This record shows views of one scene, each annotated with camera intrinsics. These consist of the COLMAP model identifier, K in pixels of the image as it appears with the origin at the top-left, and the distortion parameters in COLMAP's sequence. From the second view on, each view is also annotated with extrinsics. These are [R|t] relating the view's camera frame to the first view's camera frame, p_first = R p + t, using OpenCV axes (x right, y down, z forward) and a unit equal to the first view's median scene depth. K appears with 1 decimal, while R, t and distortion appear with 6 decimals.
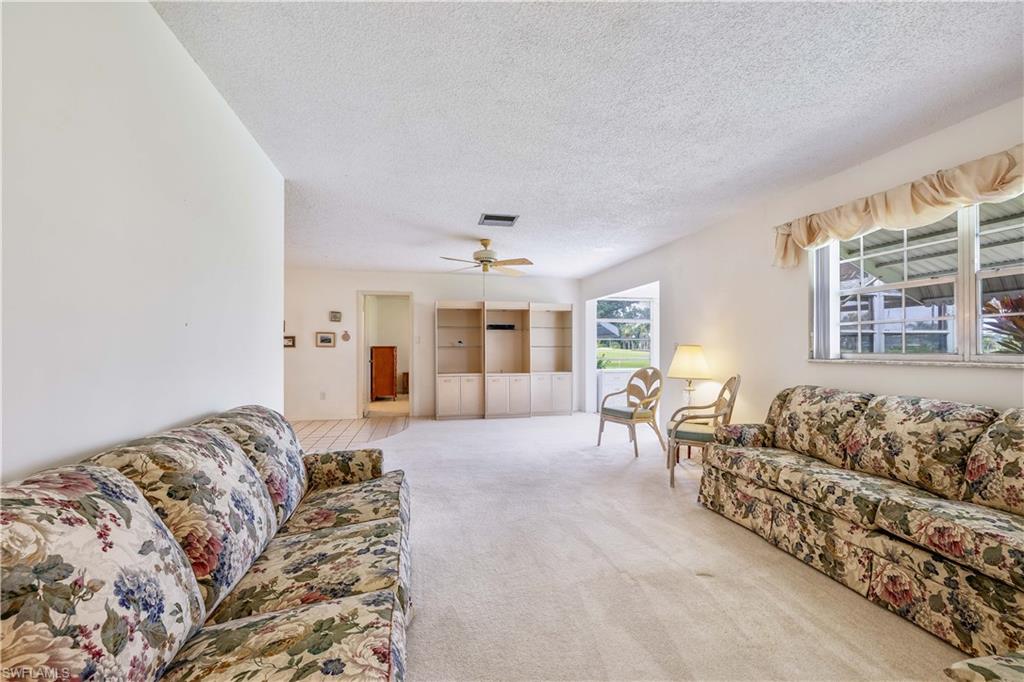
lens RADIAL K [[434.8, 0, 515.4], [0, 434.8, 342.9], [0, 0, 1]] dist [-0.002443, 0.000006]
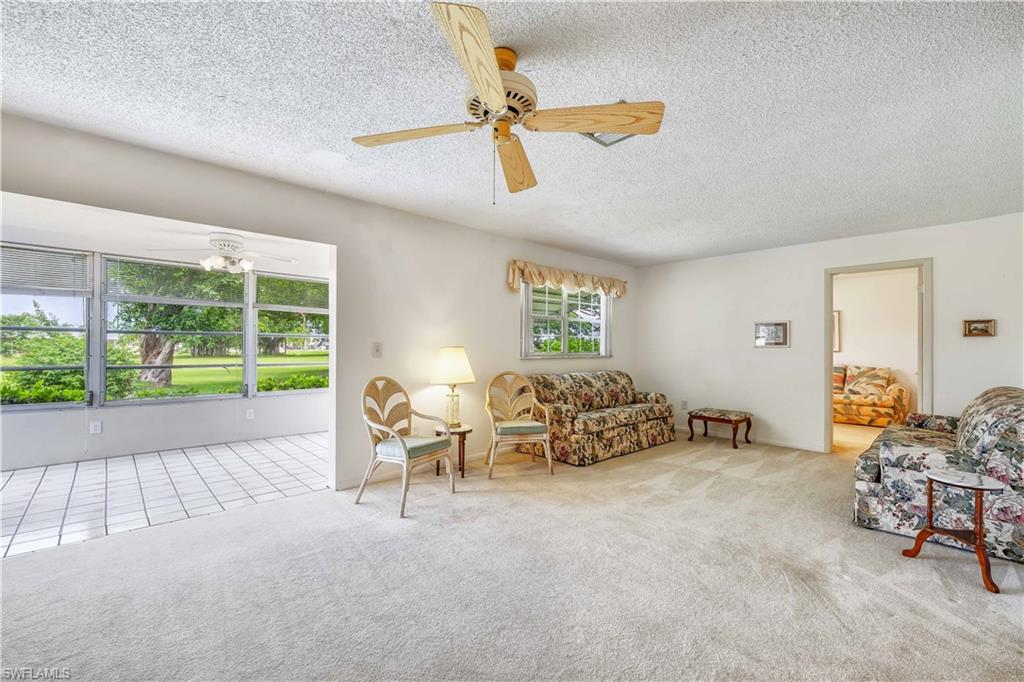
lens RADIAL K [[434.8, 0, 518.8], [0, 434.8, 347.9], [0, 0, 1]] dist [-0.002443, 0.000006]
pose [[-0.512154, -0.005331, 0.858877, -0.805817], [-0.015422, 0.999877, -0.002990, 0.015281], [-0.858755, -0.014777, -0.512173, 2.411234]]
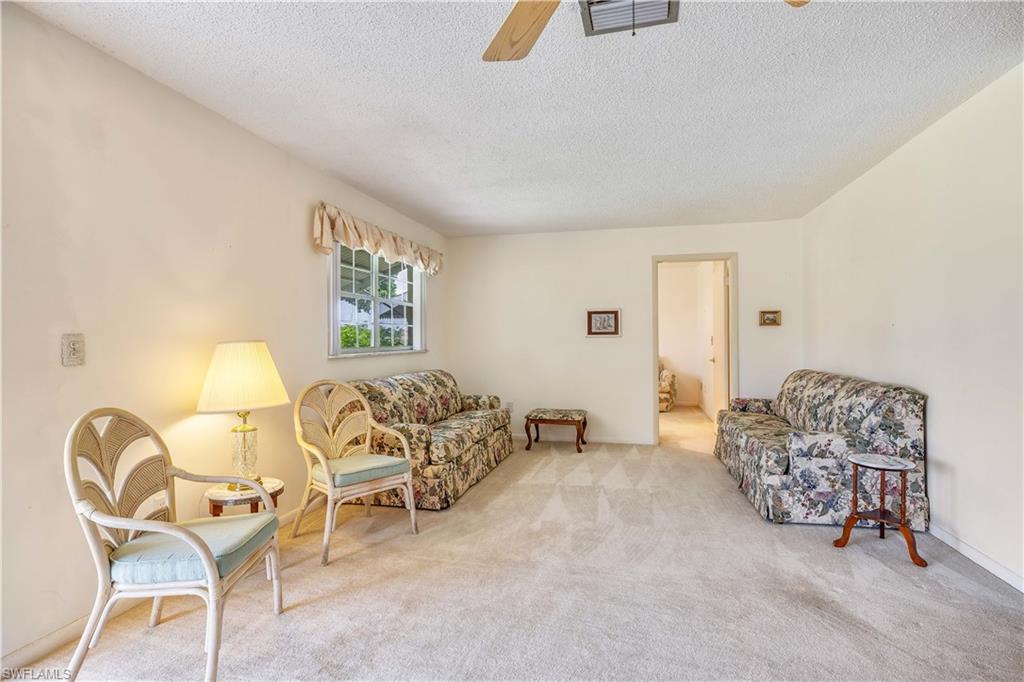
lens RADIAL K [[504.4, 0, 517.4], [0, 504.4, 341.4], [0, 0, 1]] dist [-0.001014, 0.000964]
pose [[-0.899495, 0.002939, 0.436922, -0.243124], [0.001153, 0.999990, -0.004353, 0.016059], [-0.436930, -0.003412, -0.899489, 2.476010]]
